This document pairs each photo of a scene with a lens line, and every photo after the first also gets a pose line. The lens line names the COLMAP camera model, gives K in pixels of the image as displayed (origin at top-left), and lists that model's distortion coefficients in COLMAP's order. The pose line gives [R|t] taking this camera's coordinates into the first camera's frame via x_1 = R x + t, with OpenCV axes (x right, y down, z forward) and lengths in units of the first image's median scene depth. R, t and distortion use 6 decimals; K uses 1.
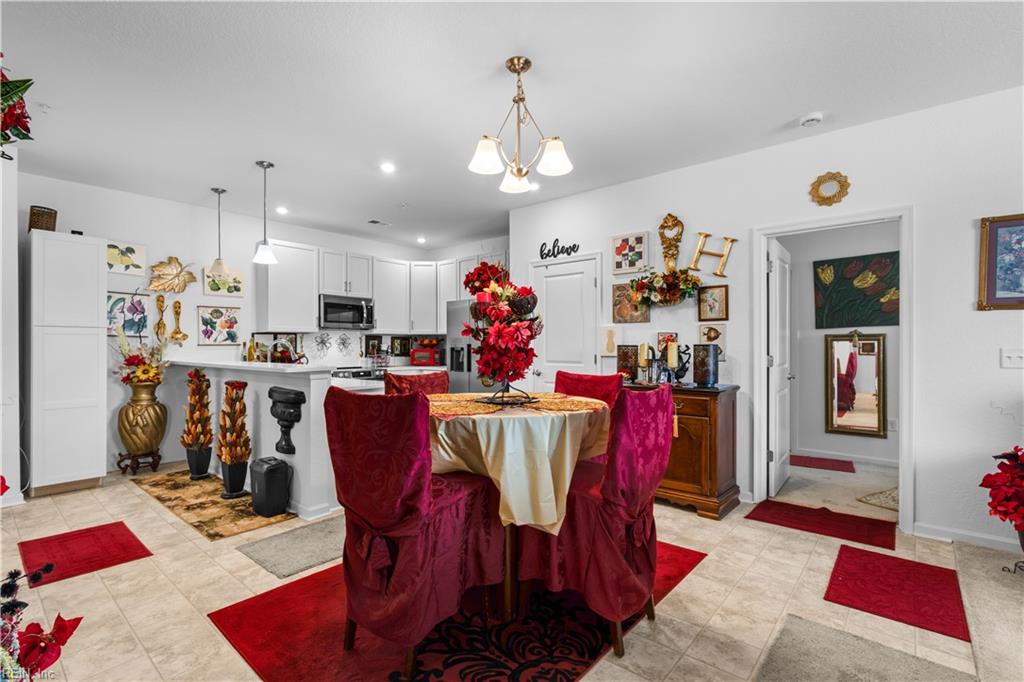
lens RADIAL K [[473.8, 0, 510.2], [0, 473.8, 346.8], [0, 0, 1]] dist [0.003573, 0.000613]
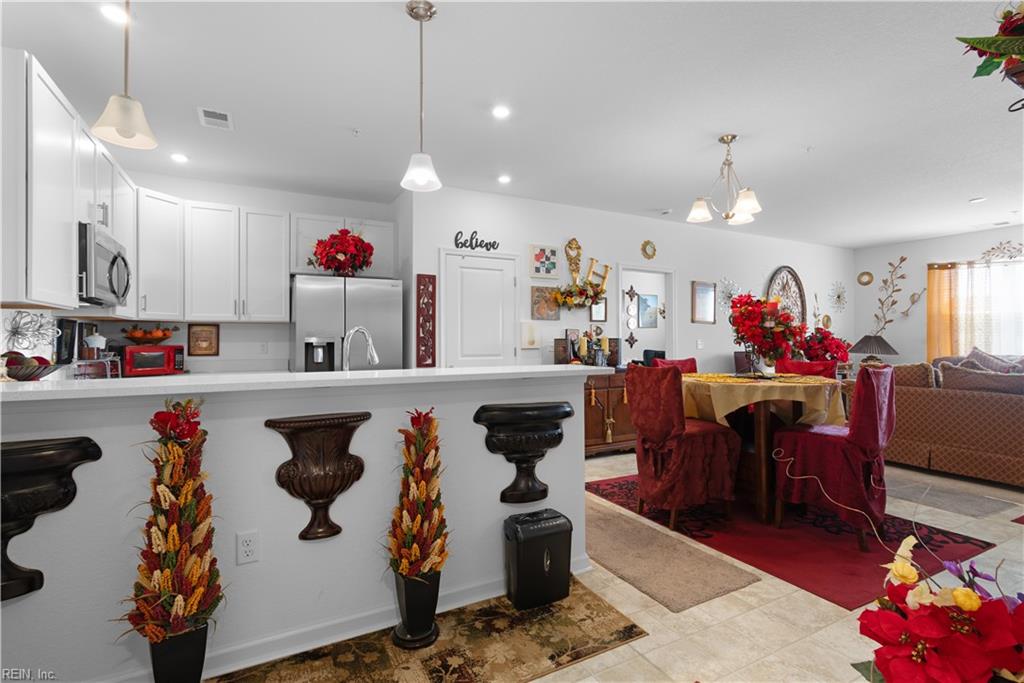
lens RADIAL K [[478.0, 0, 512.0], [0, 478.0, 341.5], [0, 0, 1]] dist [0.000701, -0.000097]
pose [[0.367943, -0.002246, 0.929846, -0.880214], [0.007261, 0.999974, -0.000458, 0.003142], [-0.929820, 0.006920, 0.367949, 0.624165]]
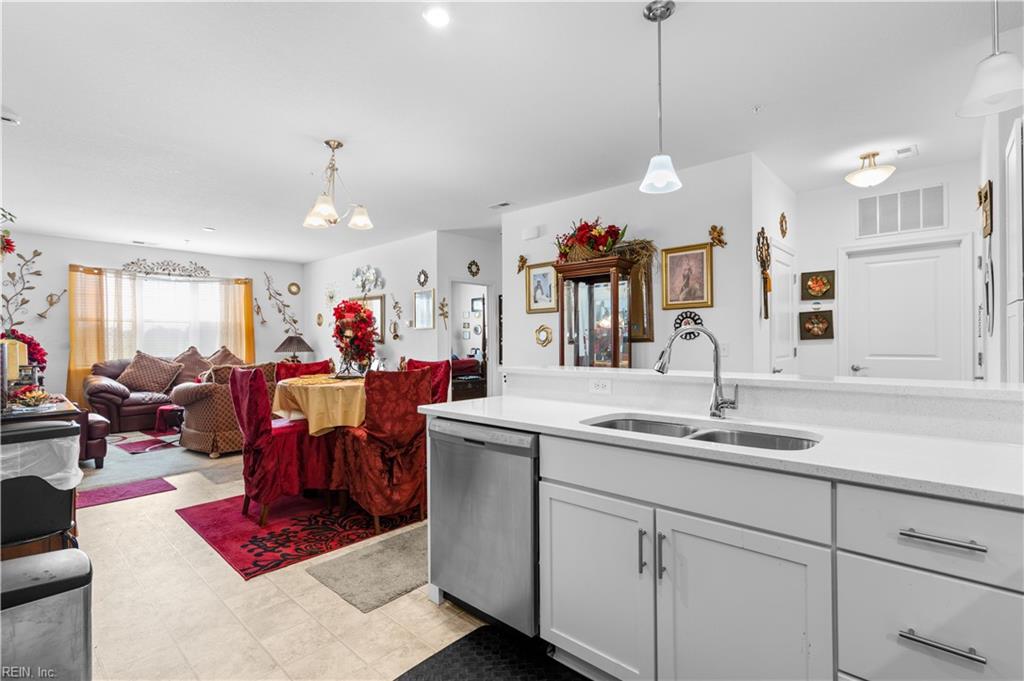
lens RADIAL K [[478.0, 0, 512.0], [0, 478.0, 340.5], [0, 0, 1]] dist [0.000701, -0.000097]
pose [[-0.998652, 0.008613, 0.051194, -0.360211], [0.009073, 0.999920, 0.008764, -0.007003], [-0.051114, 0.009217, -0.998650, 1.359295]]
